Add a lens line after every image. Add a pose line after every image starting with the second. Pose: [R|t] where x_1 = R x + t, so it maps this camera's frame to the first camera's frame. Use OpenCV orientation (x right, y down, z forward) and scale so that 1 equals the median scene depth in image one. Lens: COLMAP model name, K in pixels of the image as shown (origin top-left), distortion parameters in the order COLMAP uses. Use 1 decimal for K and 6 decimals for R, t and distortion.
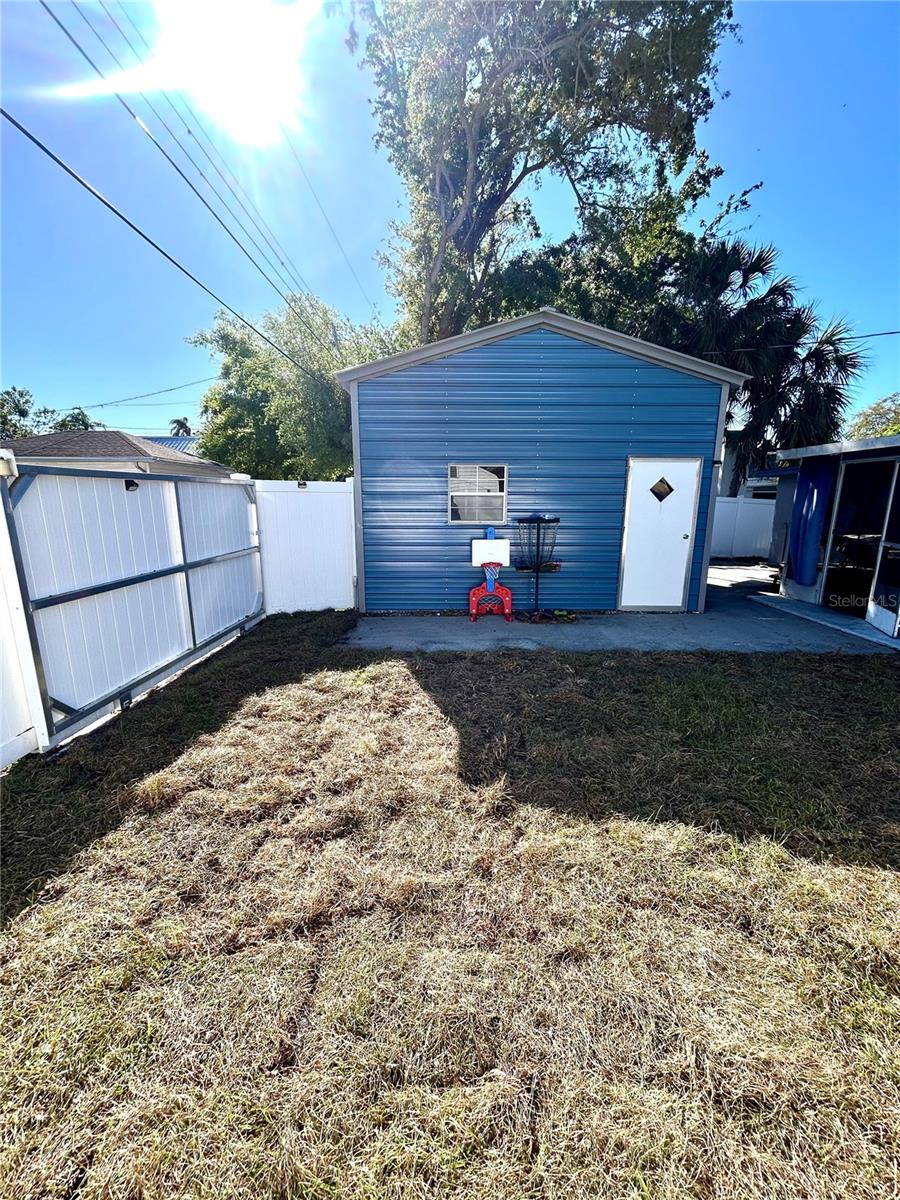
lens RADIAL K [[480.6, 0, 454.3], [0, 480.6, 602.6], [0, 0, 1]] dist [-0.002122, -0.000604]
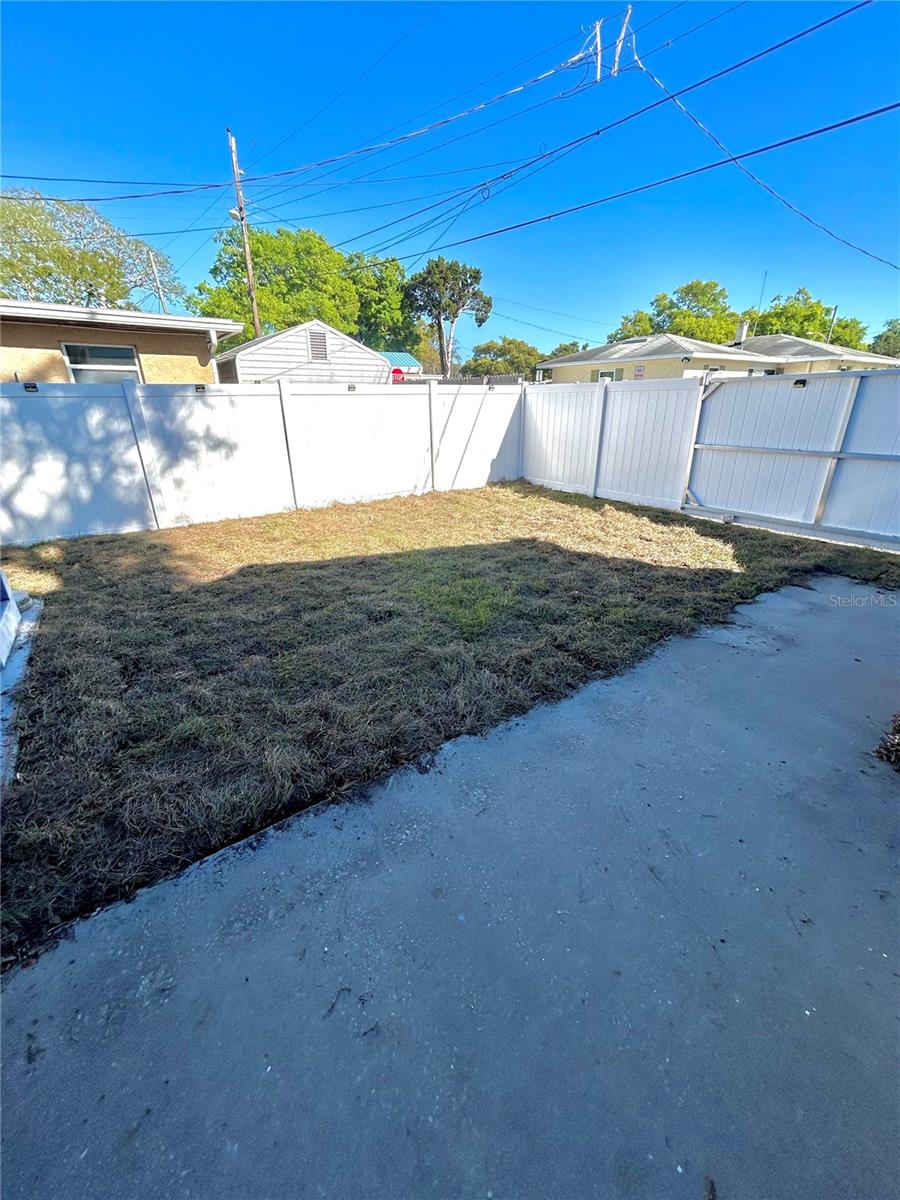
lens RADIAL K [[480.6, 0, 451.2], [0, 480.6, 599.1], [0, 0, 1]] dist [-0.002122, -0.000604]
pose [[-0.806407, 0.228387, -0.545479, 0.907905], [-0.121315, 0.838904, 0.530587, -0.281596], [0.578784, 0.494044, -0.648791, 1.353335]]
